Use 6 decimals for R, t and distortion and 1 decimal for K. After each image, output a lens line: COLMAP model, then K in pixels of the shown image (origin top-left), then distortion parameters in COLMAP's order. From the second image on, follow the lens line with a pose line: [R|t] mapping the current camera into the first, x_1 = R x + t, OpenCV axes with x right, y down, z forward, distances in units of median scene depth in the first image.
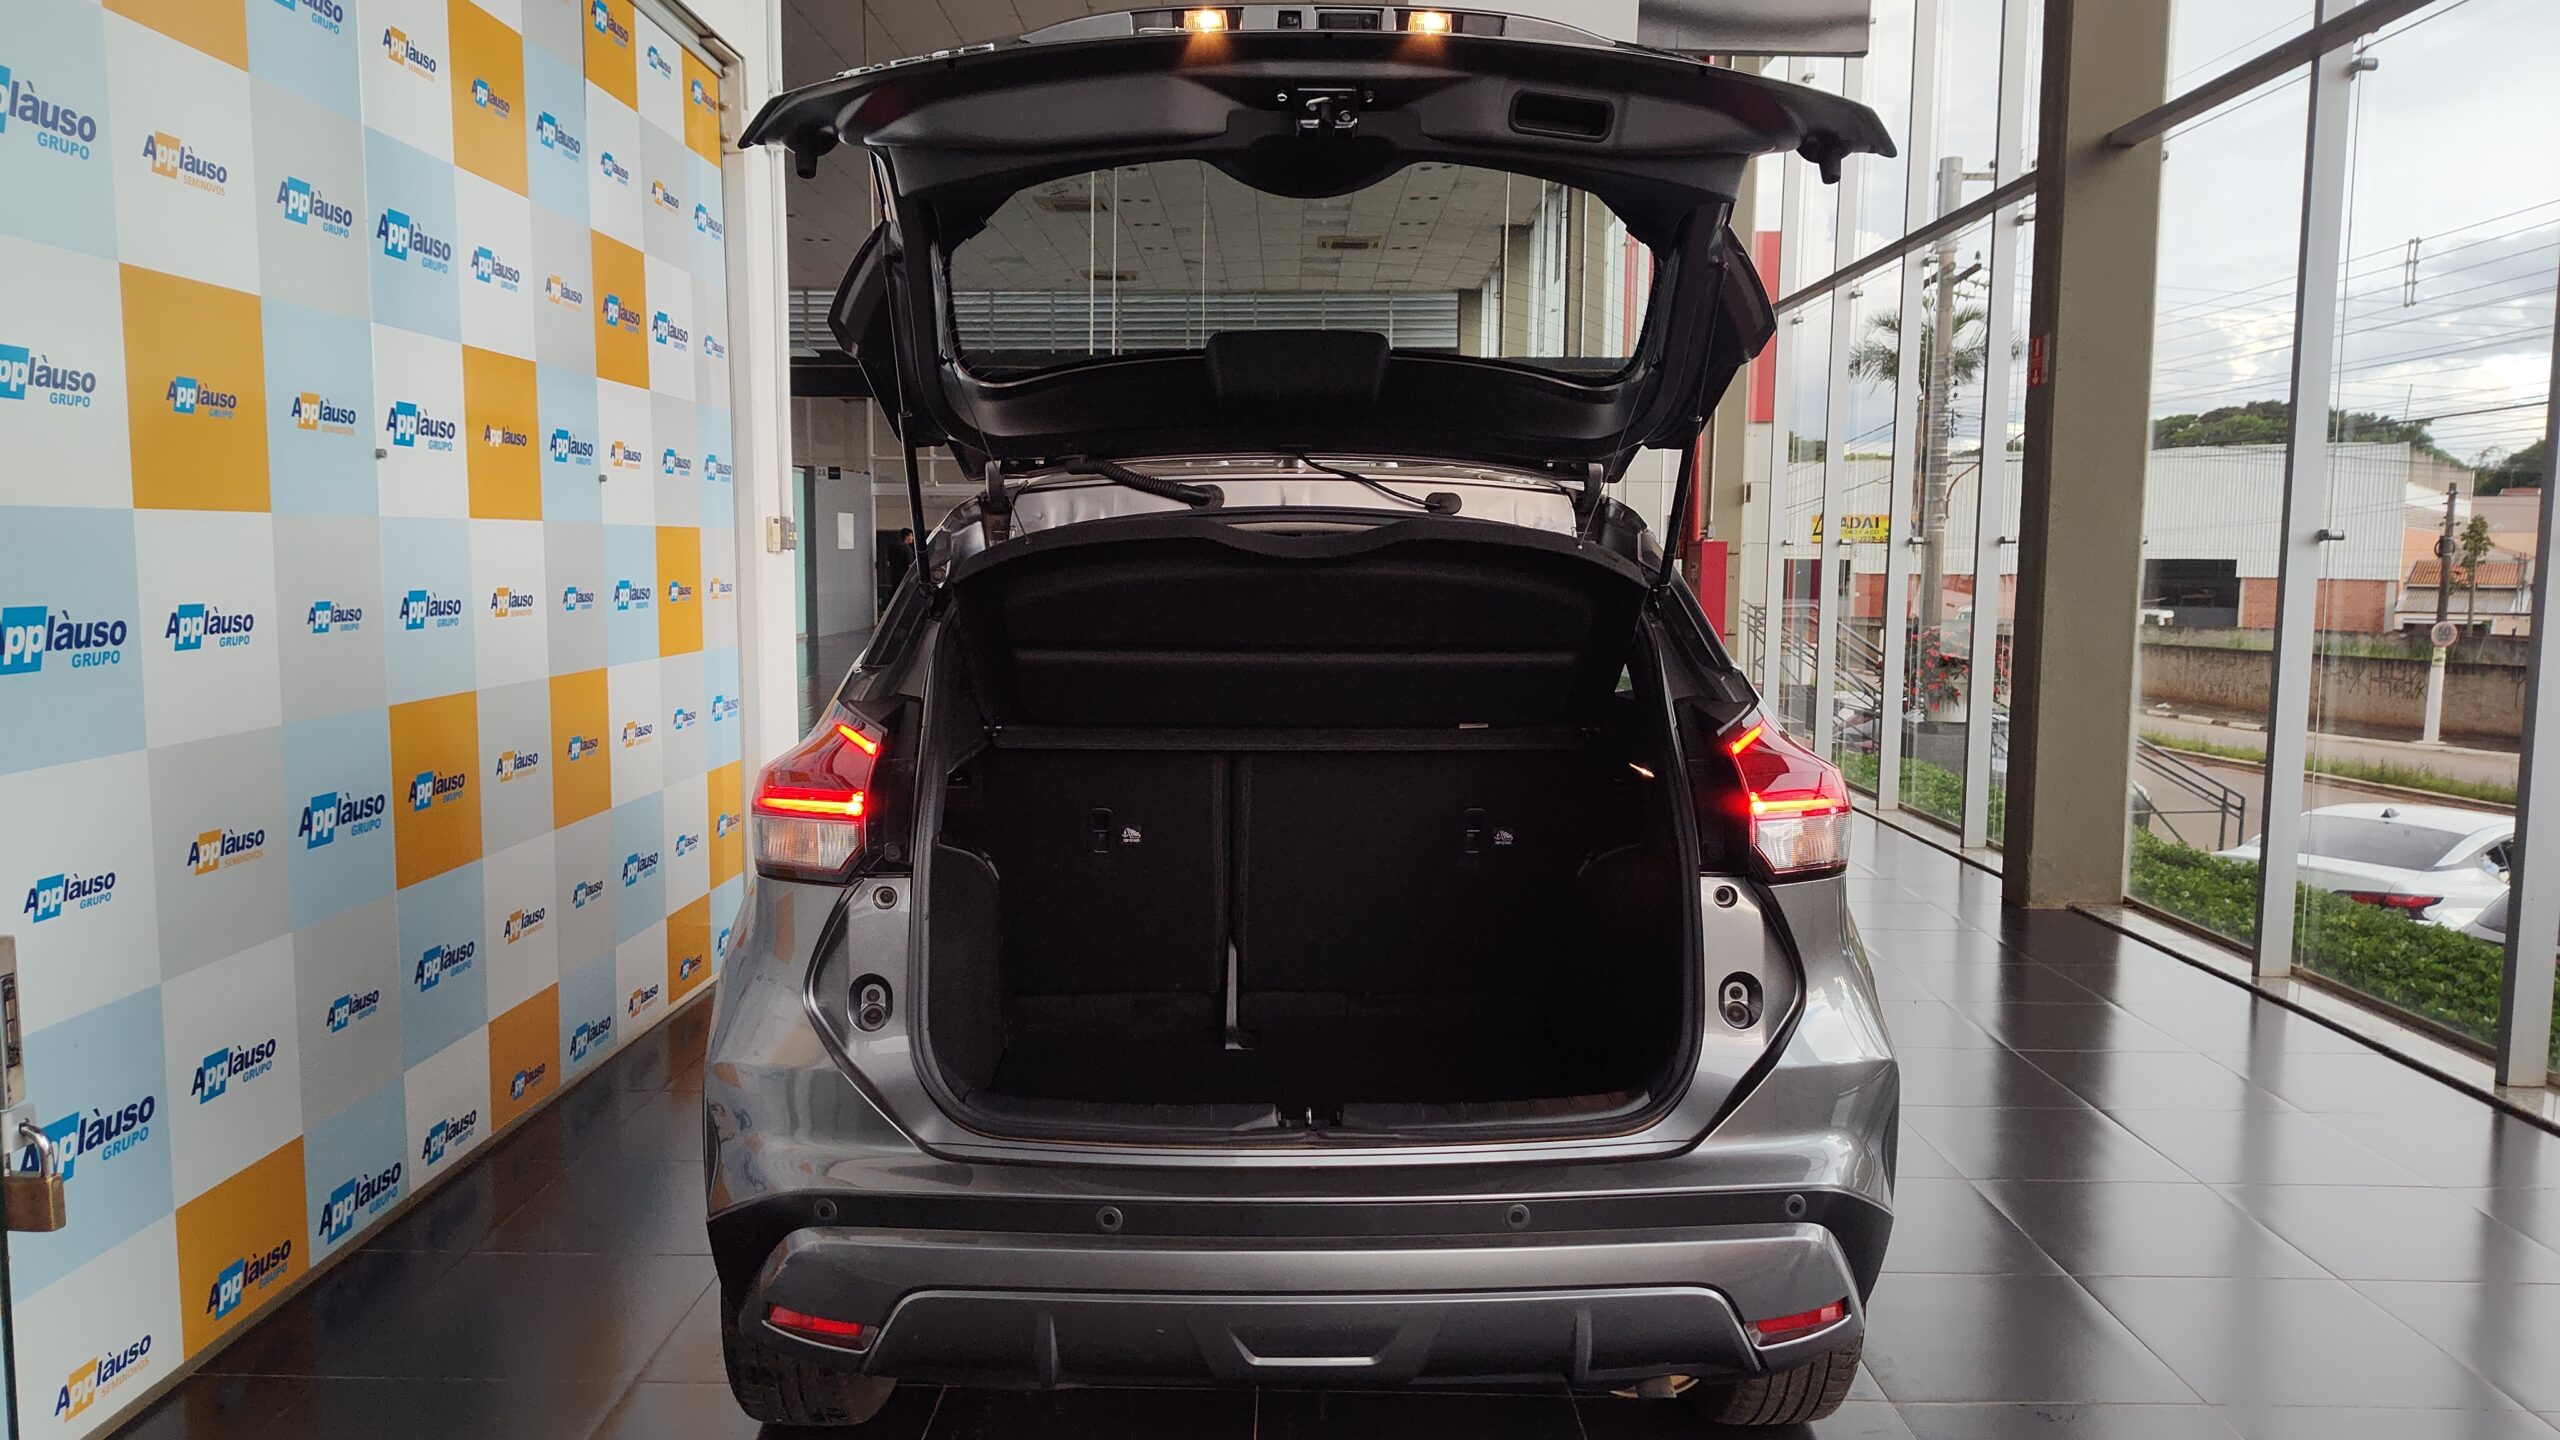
lens RADIAL K [[1713.3, 0, 1277.9], [0, 1713.3, 719.1], [0, 0, 1]] dist [0.014835, -0.025379]
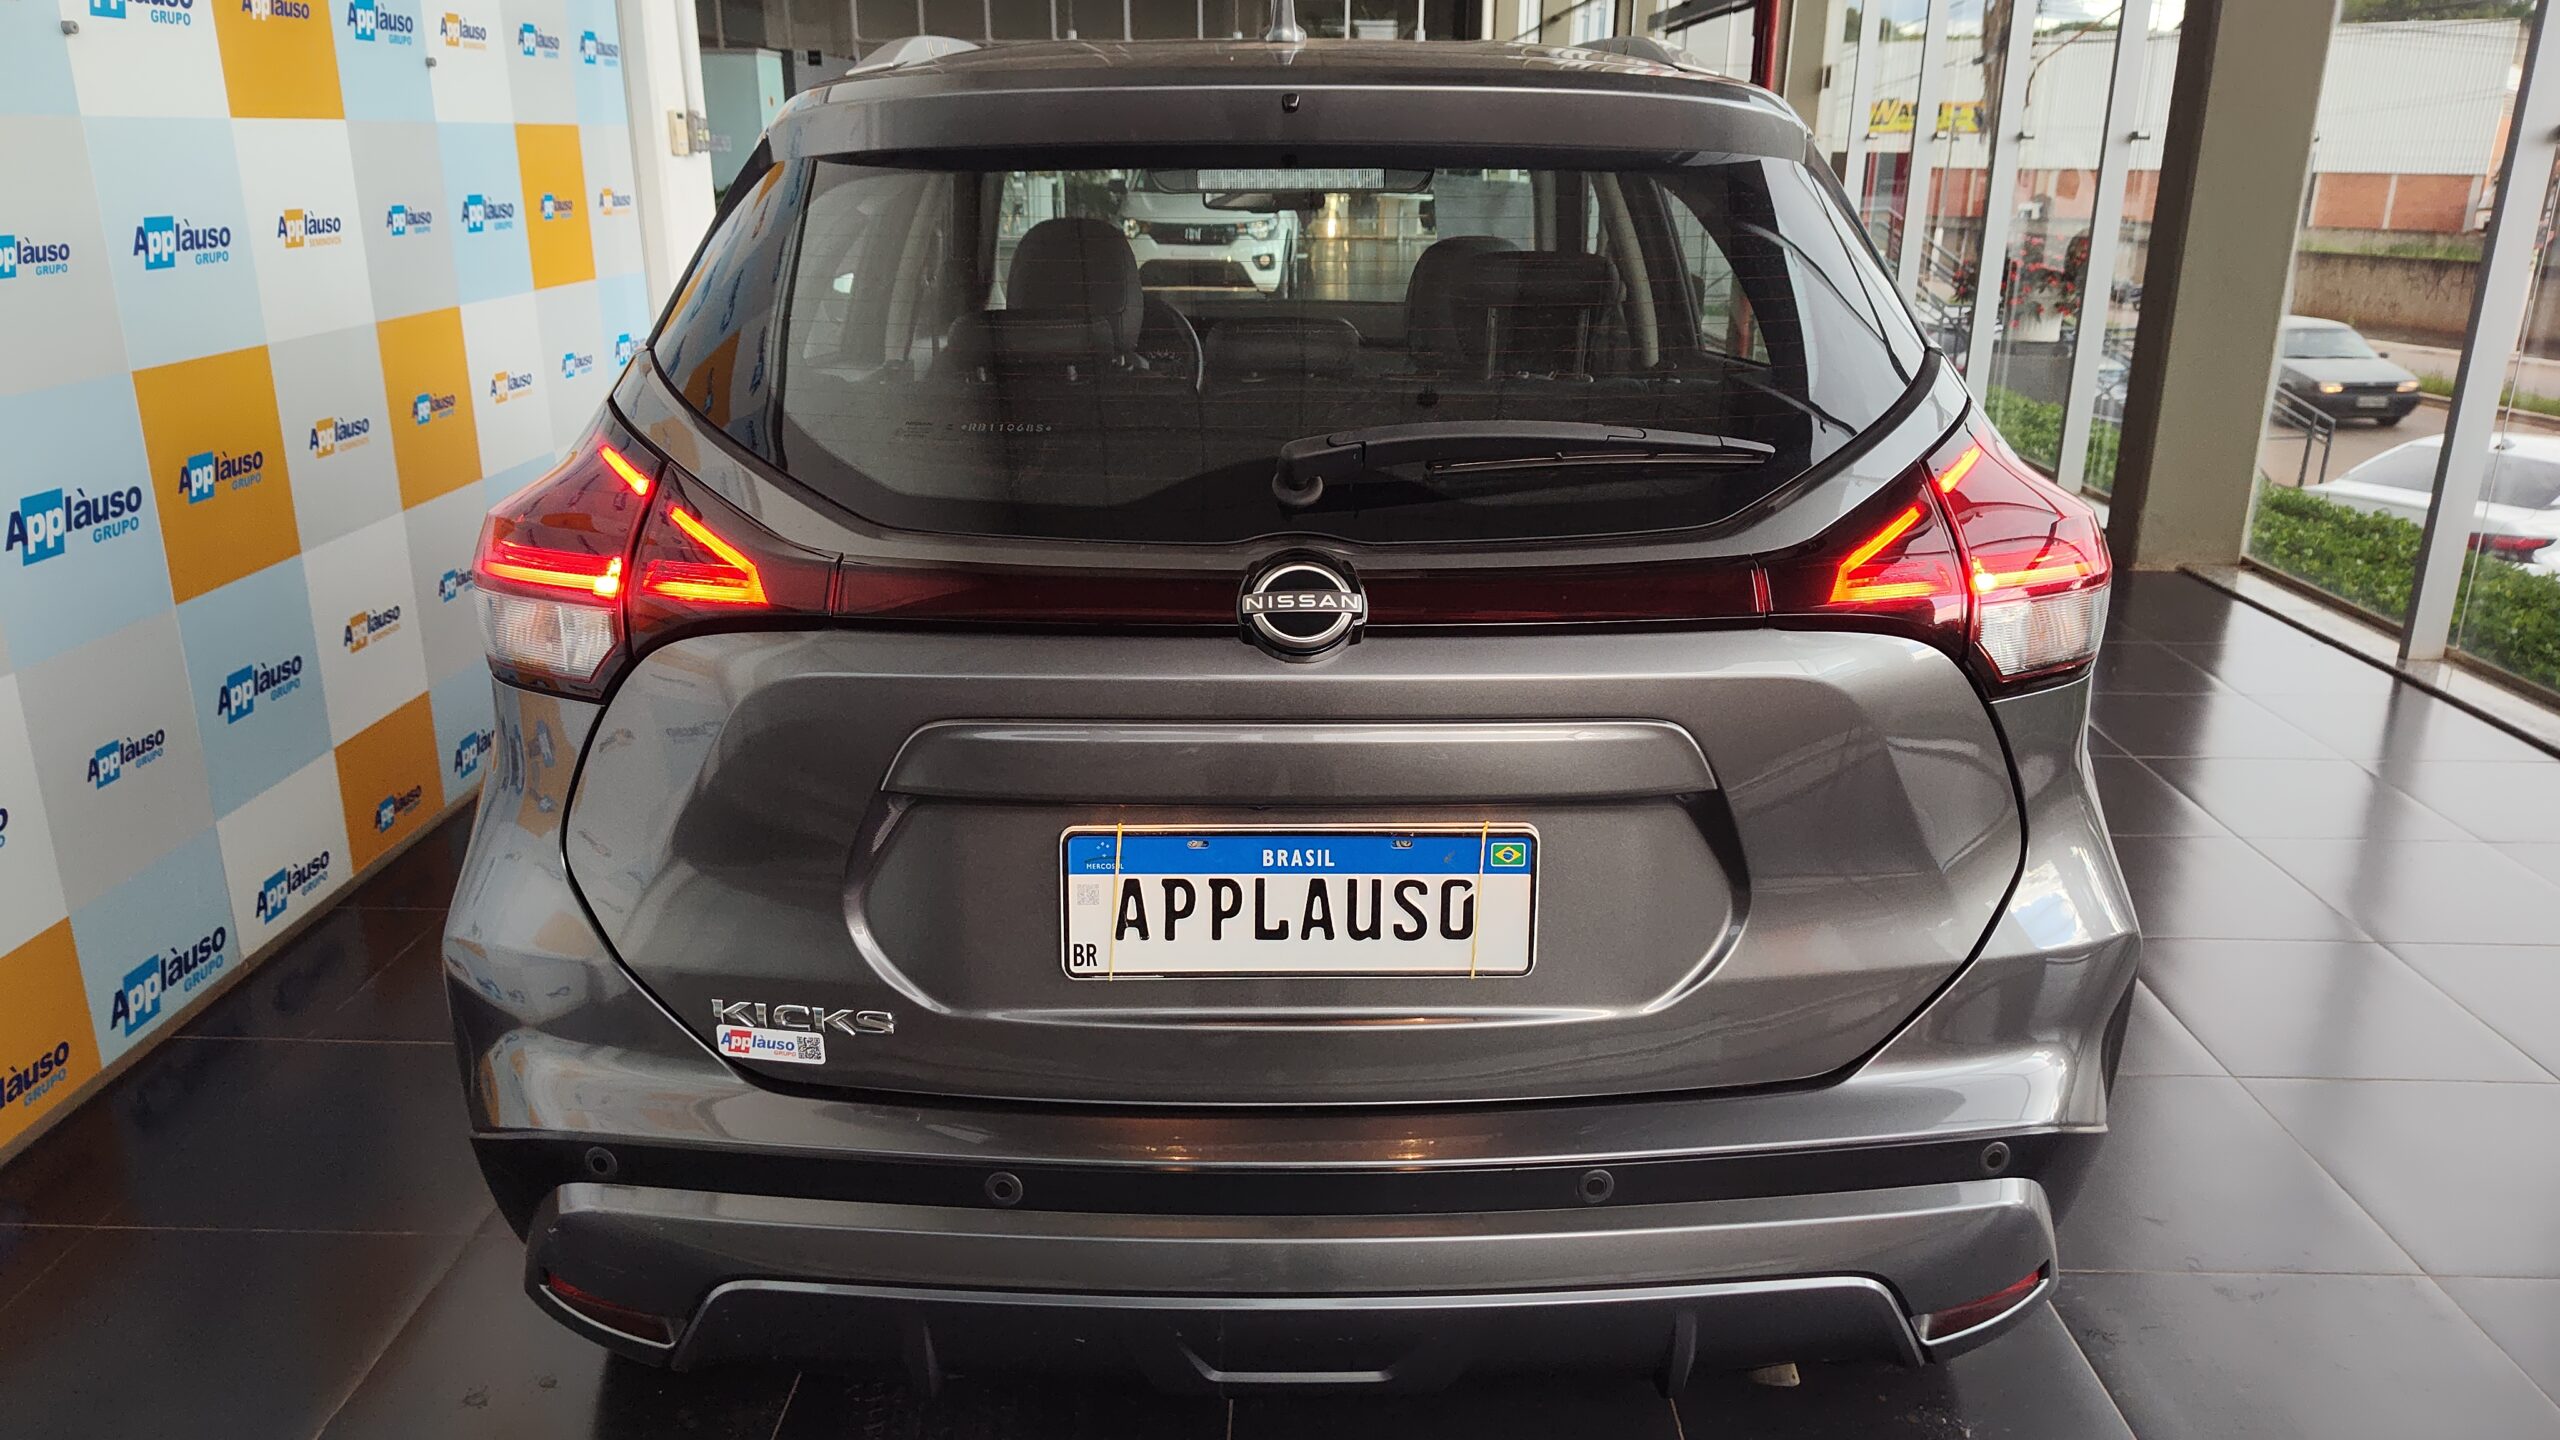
lens RADIAL K [[1713.3, 0, 1248.7], [0, 1713.3, 715.3], [0, 0, 1]] dist [0.014835, -0.025379]
pose [[0.999618, 0.005954, -0.026983, 0.009185], [0.000172, 0.975152, 0.221536, -0.023945], [0.027632, -0.221456, 0.974779, 0.189973]]
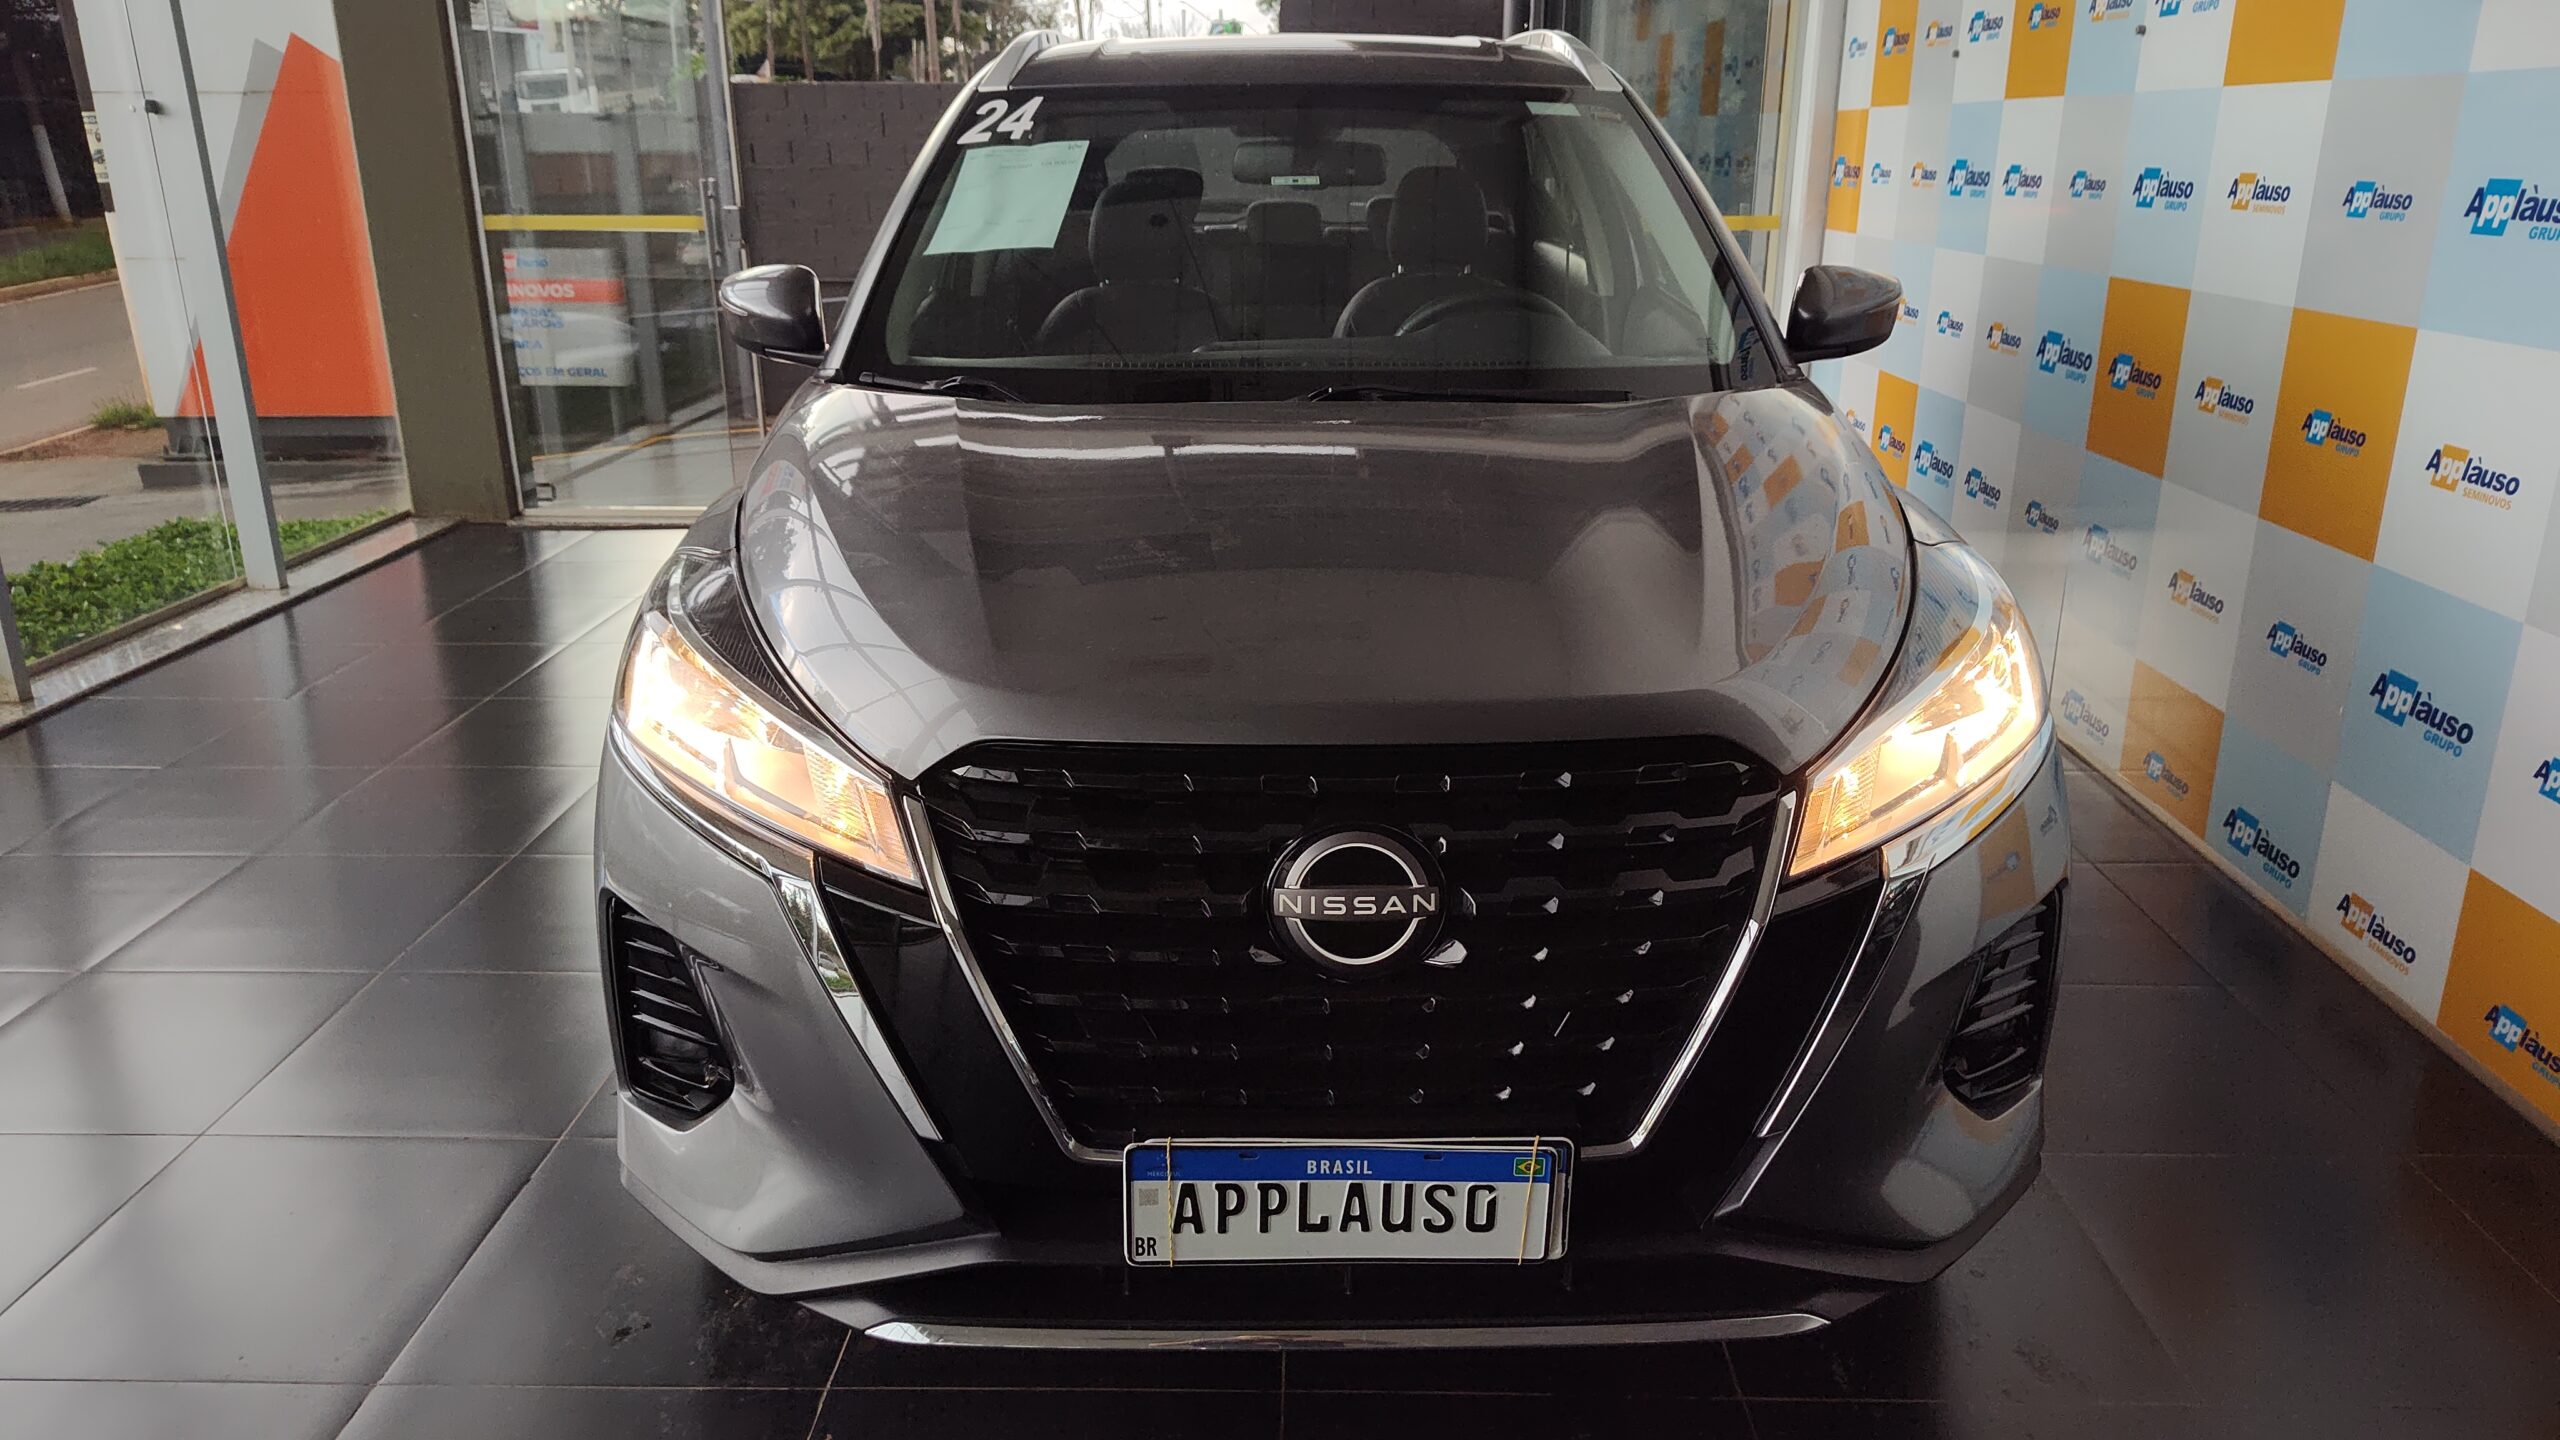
lens RADIAL K [[1713.3, 0, 1271.3], [0, 1713.3, 713.6], [0, 0, 1]] dist [0.014835, -0.025379]
pose [[-0.999227, 0.020238, 0.033712, -0.016881], [0.032190, 0.913402, 0.405783, -0.182699], [-0.022580, 0.406555, -0.913347, 1.815403]]
